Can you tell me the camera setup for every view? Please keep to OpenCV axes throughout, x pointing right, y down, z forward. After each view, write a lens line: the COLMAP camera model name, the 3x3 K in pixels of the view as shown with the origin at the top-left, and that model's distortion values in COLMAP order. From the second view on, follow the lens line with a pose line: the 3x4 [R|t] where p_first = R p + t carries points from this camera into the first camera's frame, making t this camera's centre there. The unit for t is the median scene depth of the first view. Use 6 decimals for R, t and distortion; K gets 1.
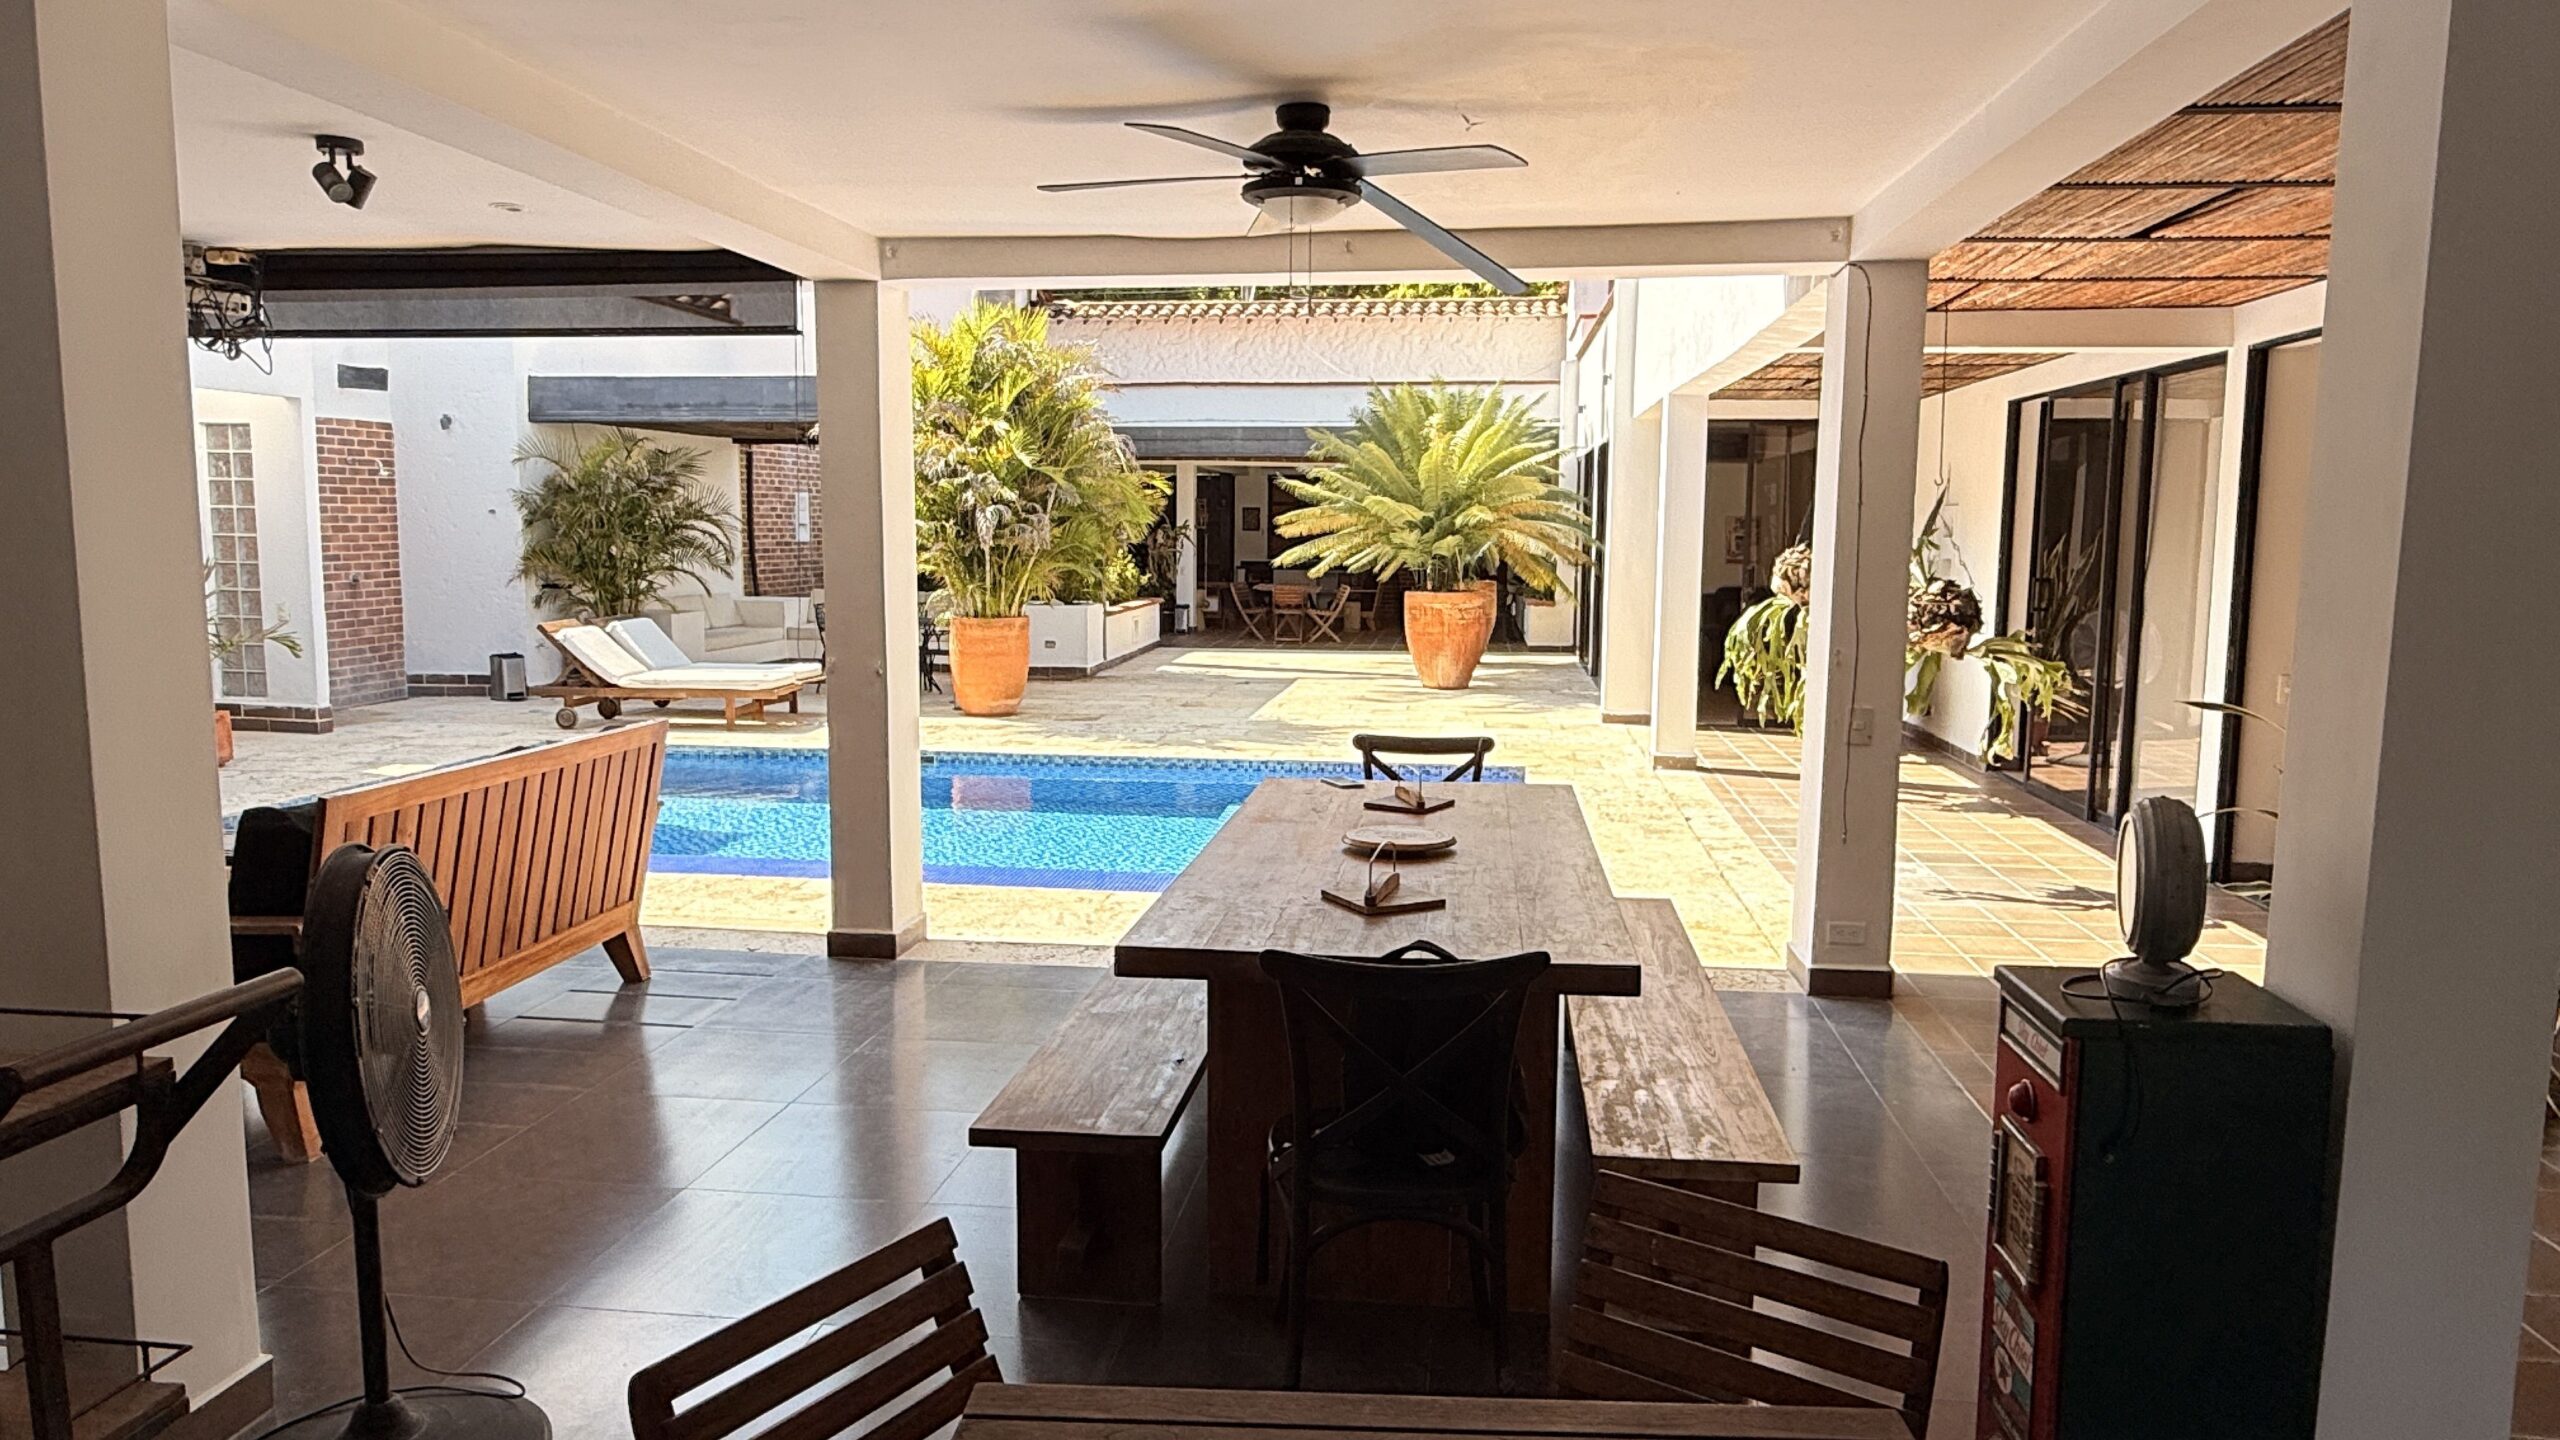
lens RADIAL K [[1632.5, 0, 1289.8], [0, 1632.5, 722.4], [0, 0, 1]] dist [0.000447, -0.000078]
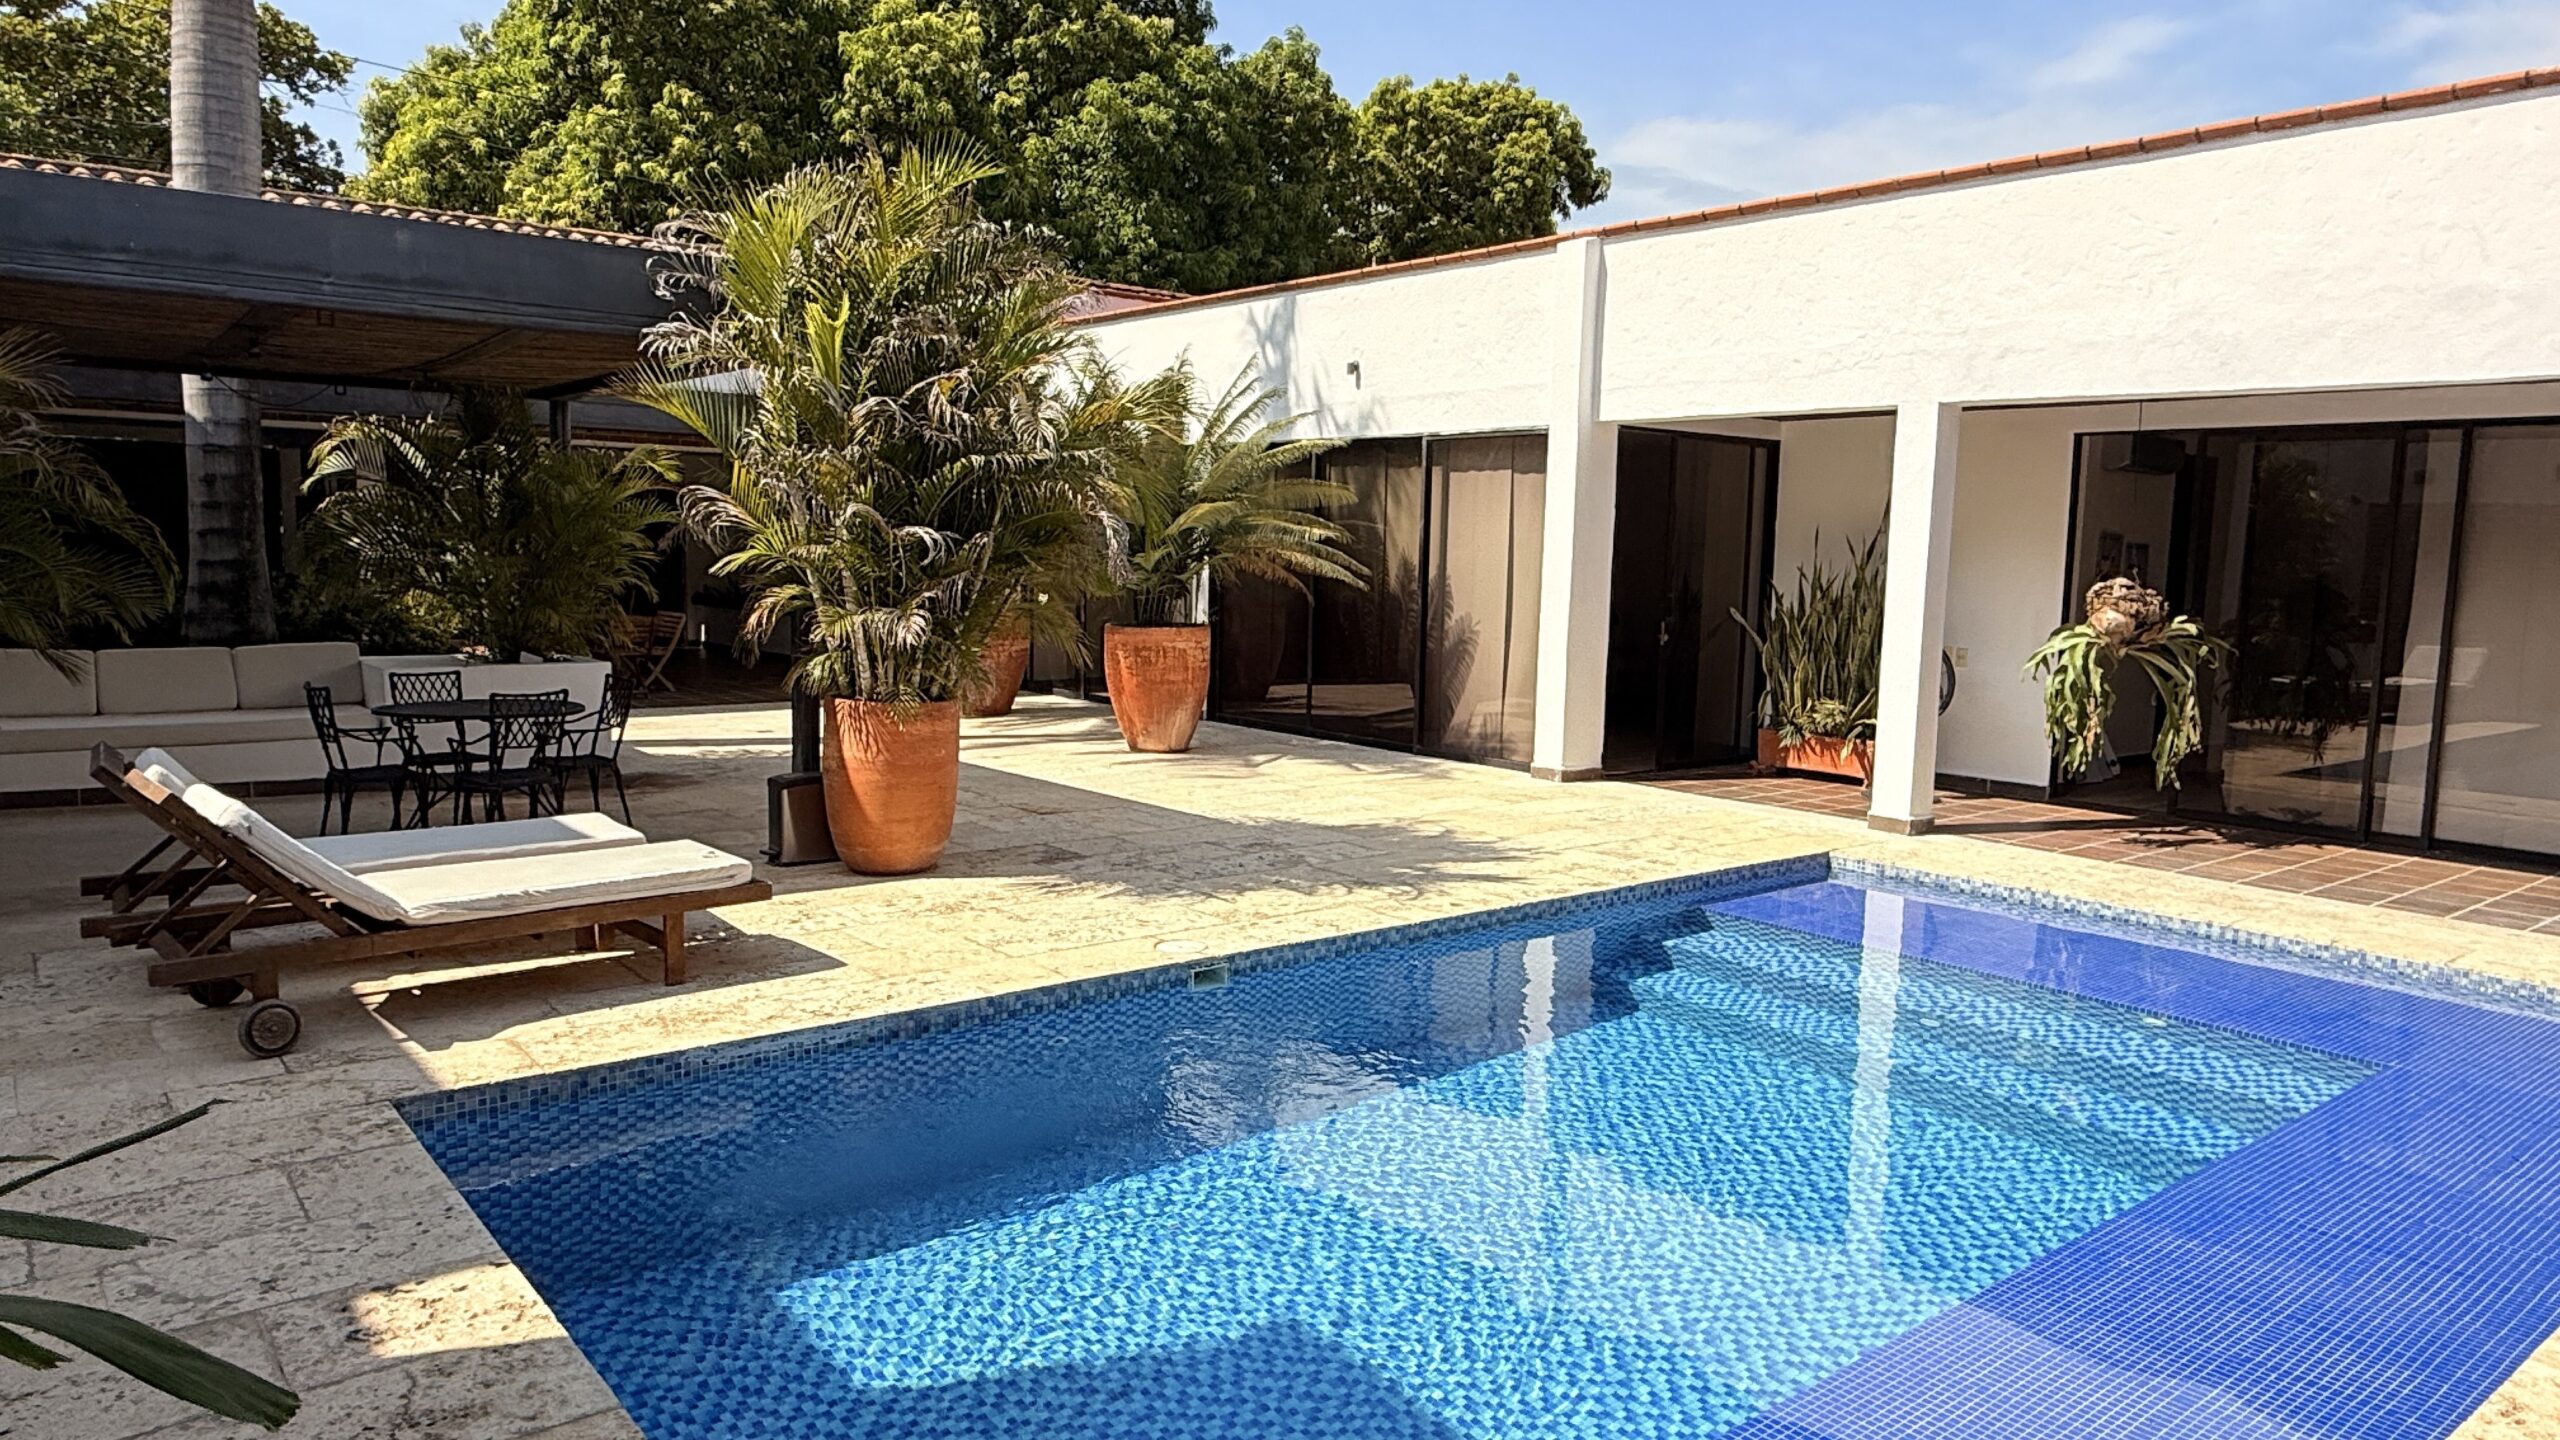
lens RADIAL K [[1632.5, 0, 1271.3], [0, 1632.5, 725.3], [0, 0, 1]] dist [0.000447, -0.000078]
pose [[0.698636, -0.069954, 0.712049, -0.523703], [0.068431, 0.997180, 0.030825, -0.066995], [-0.712197, 0.027191, 0.701453, 0.532608]]
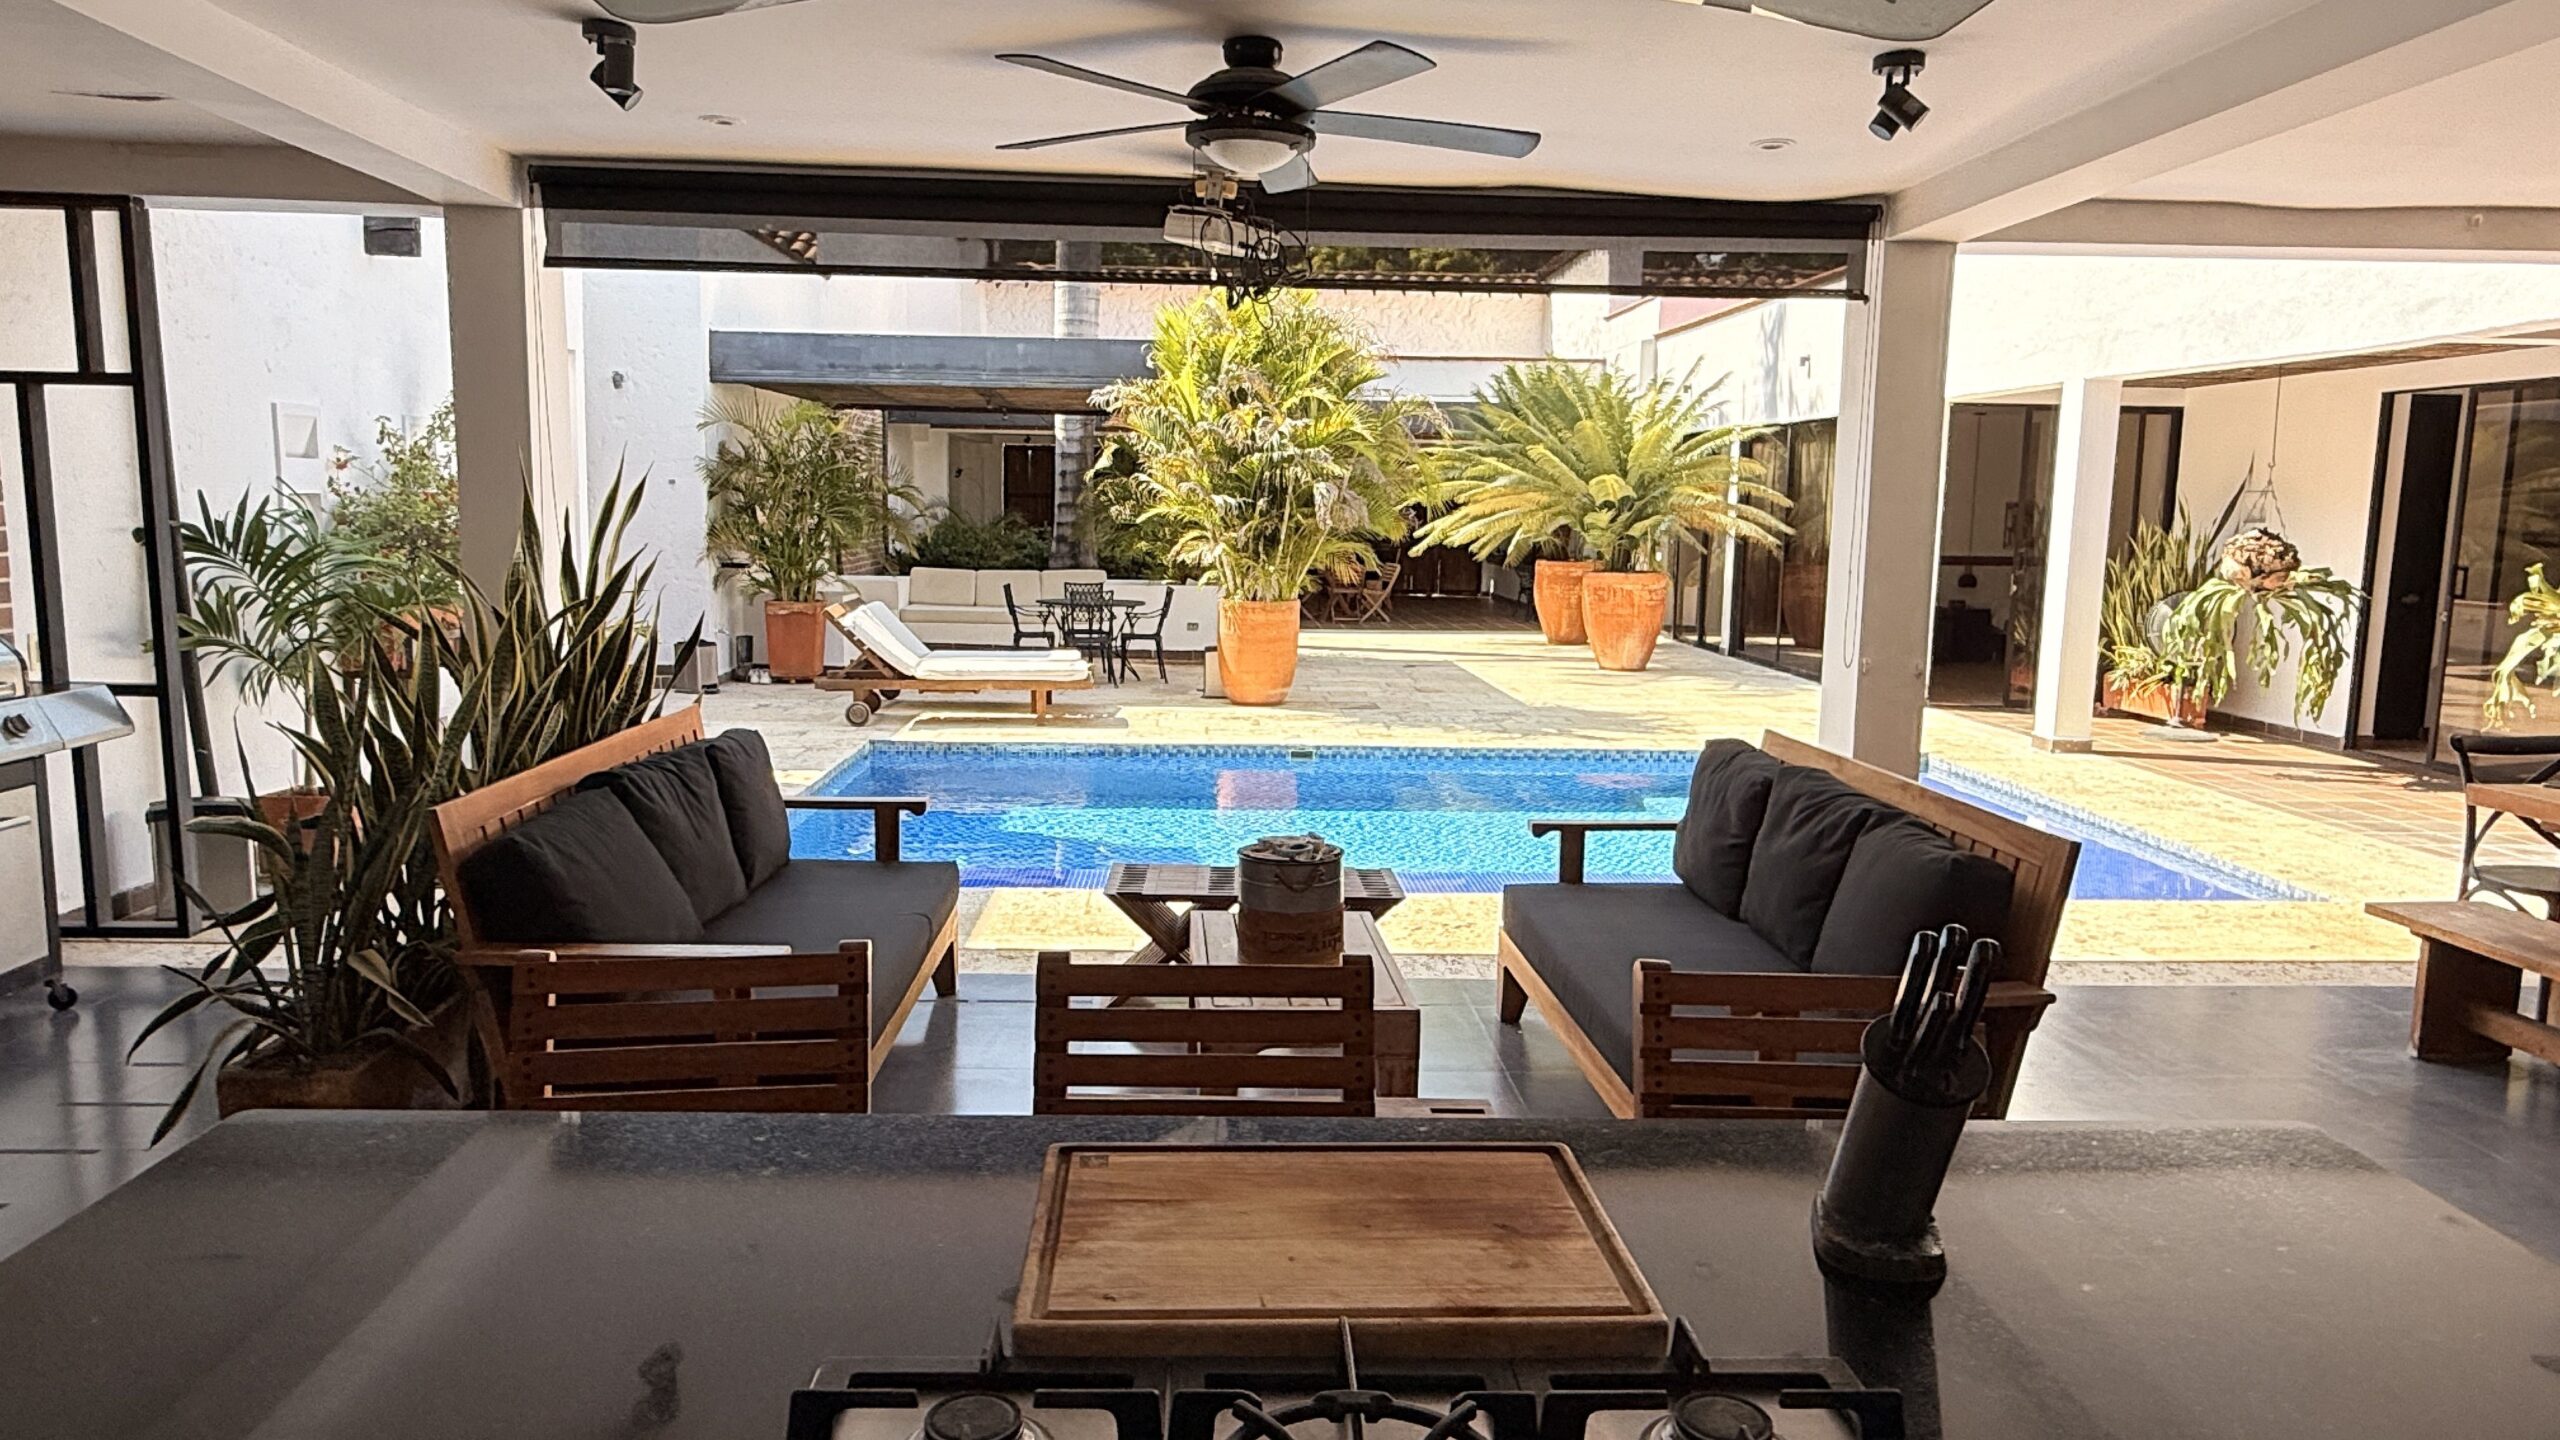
lens RADIAL K [[1632.5, 0, 1267.8], [0, 1632.5, 728.1], [0, 0, 1]] dist [0.000447, -0.000078]
pose [[0.987097, -0.013546, 0.159547, -0.347340], [0.010443, 0.999740, 0.020273, -0.010192], [-0.159780, -0.018346, 0.986982, 0.071950]]
